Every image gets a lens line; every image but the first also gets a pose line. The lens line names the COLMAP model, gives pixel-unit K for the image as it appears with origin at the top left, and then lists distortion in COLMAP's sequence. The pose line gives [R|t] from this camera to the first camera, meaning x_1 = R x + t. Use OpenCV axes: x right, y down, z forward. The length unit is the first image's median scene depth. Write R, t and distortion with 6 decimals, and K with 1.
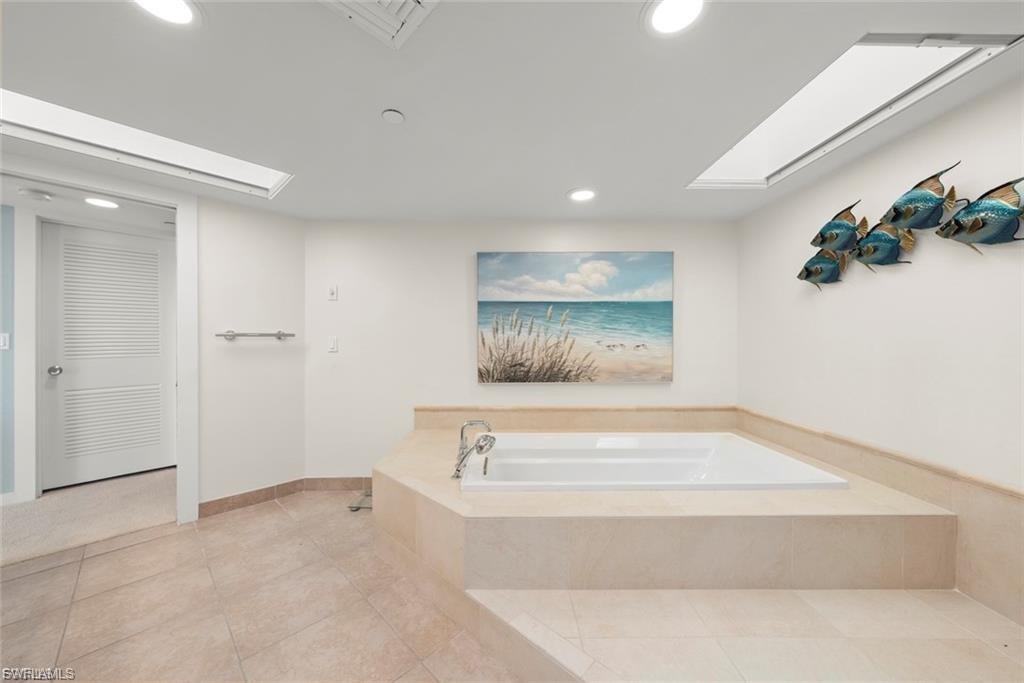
lens RADIAL K [[365.1, 0, 511.9], [0, 365.1, 340.3], [0, 0, 1]] dist [-0.001195, -0.000080]
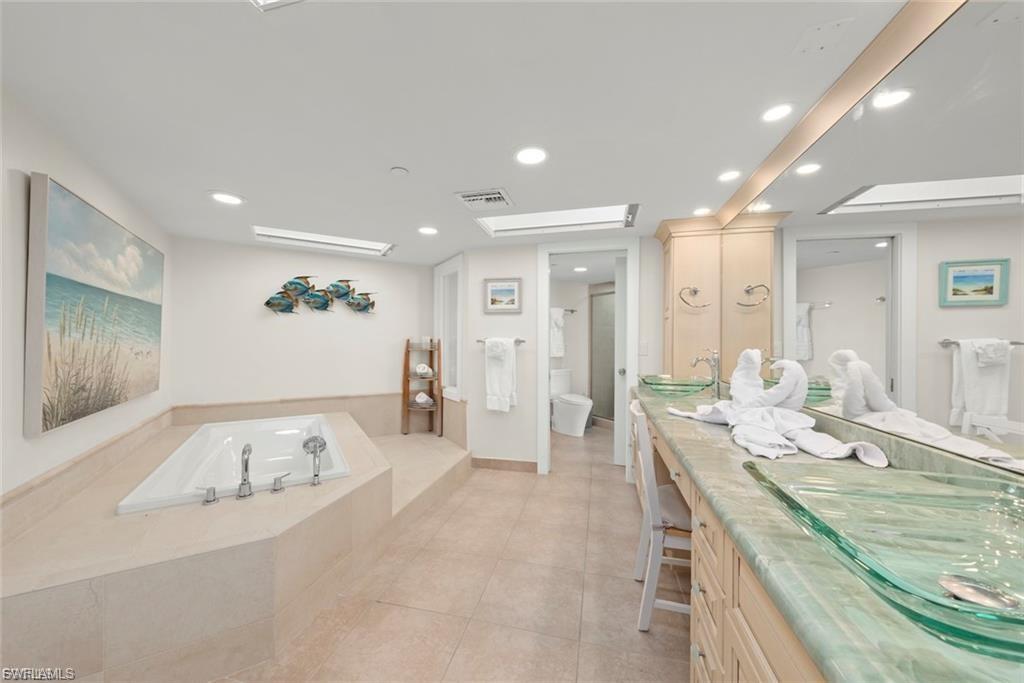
lens RADIAL K [[365.1, 0, 509.8], [0, 365.1, 342.5], [0, 0, 1]] dist [-0.001195, -0.000080]
pose [[-0.504168, 0.000679, 0.863605, -0.856736], [-0.001250, 0.999998, -0.001516, -0.009277], [-0.863604, -0.001843, -0.504167, 0.695552]]
